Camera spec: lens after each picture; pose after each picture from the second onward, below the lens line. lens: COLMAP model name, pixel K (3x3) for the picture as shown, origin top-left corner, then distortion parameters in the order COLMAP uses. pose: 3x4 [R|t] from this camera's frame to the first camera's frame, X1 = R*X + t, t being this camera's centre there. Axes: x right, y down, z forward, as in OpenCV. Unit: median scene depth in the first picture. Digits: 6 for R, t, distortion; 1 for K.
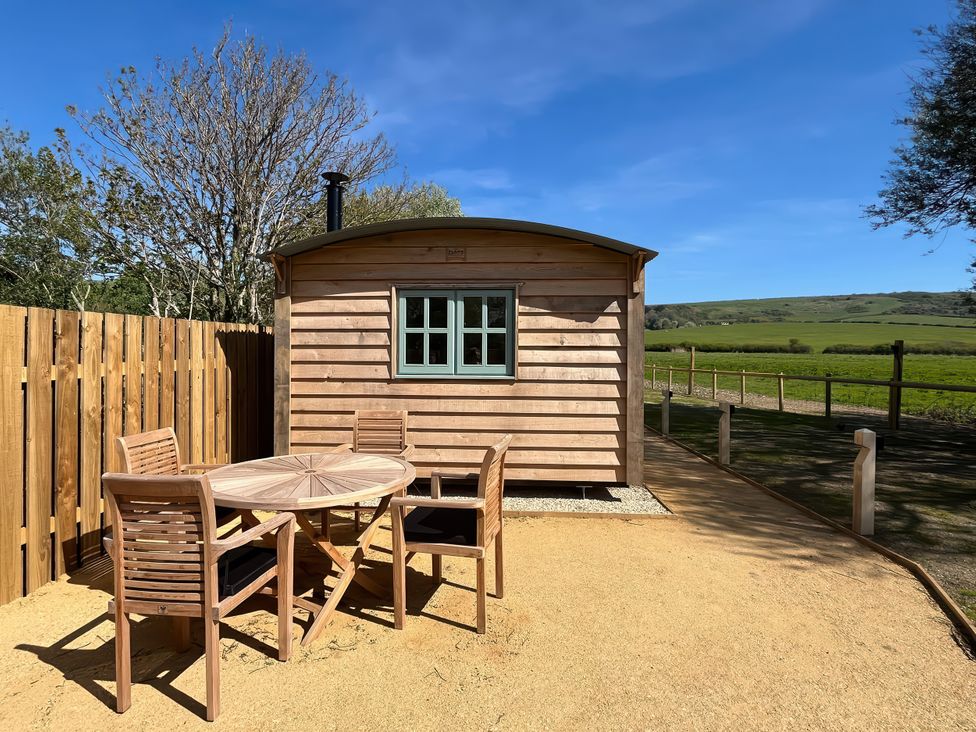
lens RADIAL K [[392.3, 0, 487.7], [0, 392.3, 363.1], [0, 0, 1]] dist [-0.004144, -0.000455]
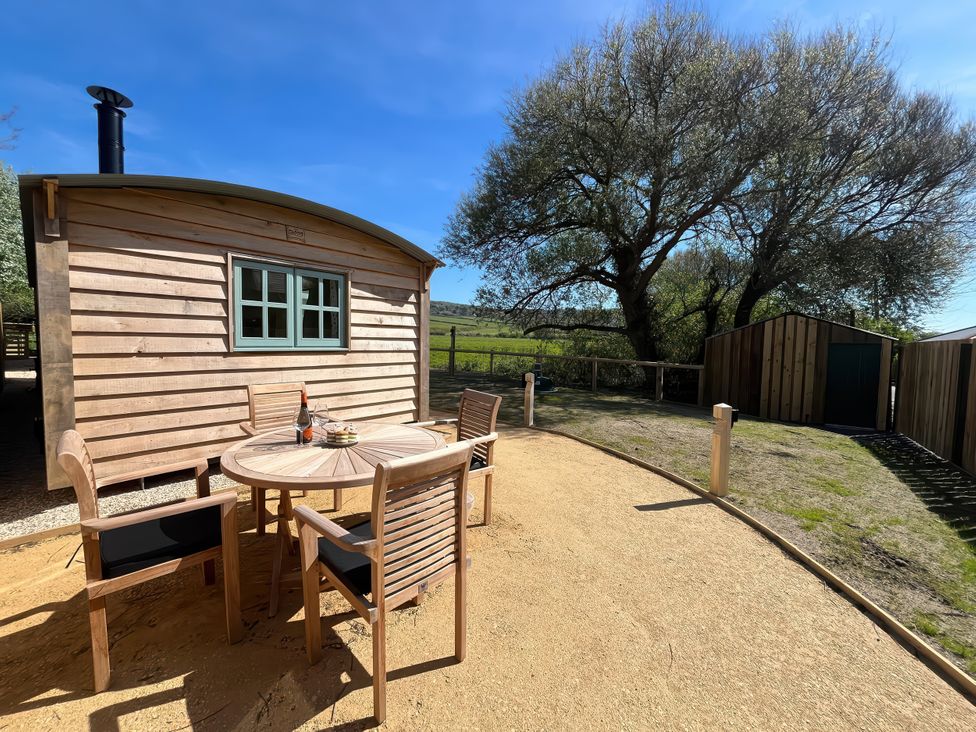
lens RADIAL K [[392.3, 0, 479.5], [0, 392.3, 363.6], [0, 0, 1]] dist [-0.004144, -0.000455]
pose [[0.623312, -0.041275, 0.780883, -0.611394], [-0.010753, 0.998059, 0.061337, 0.002496], [-0.781900, -0.046629, 0.621658, -0.067910]]
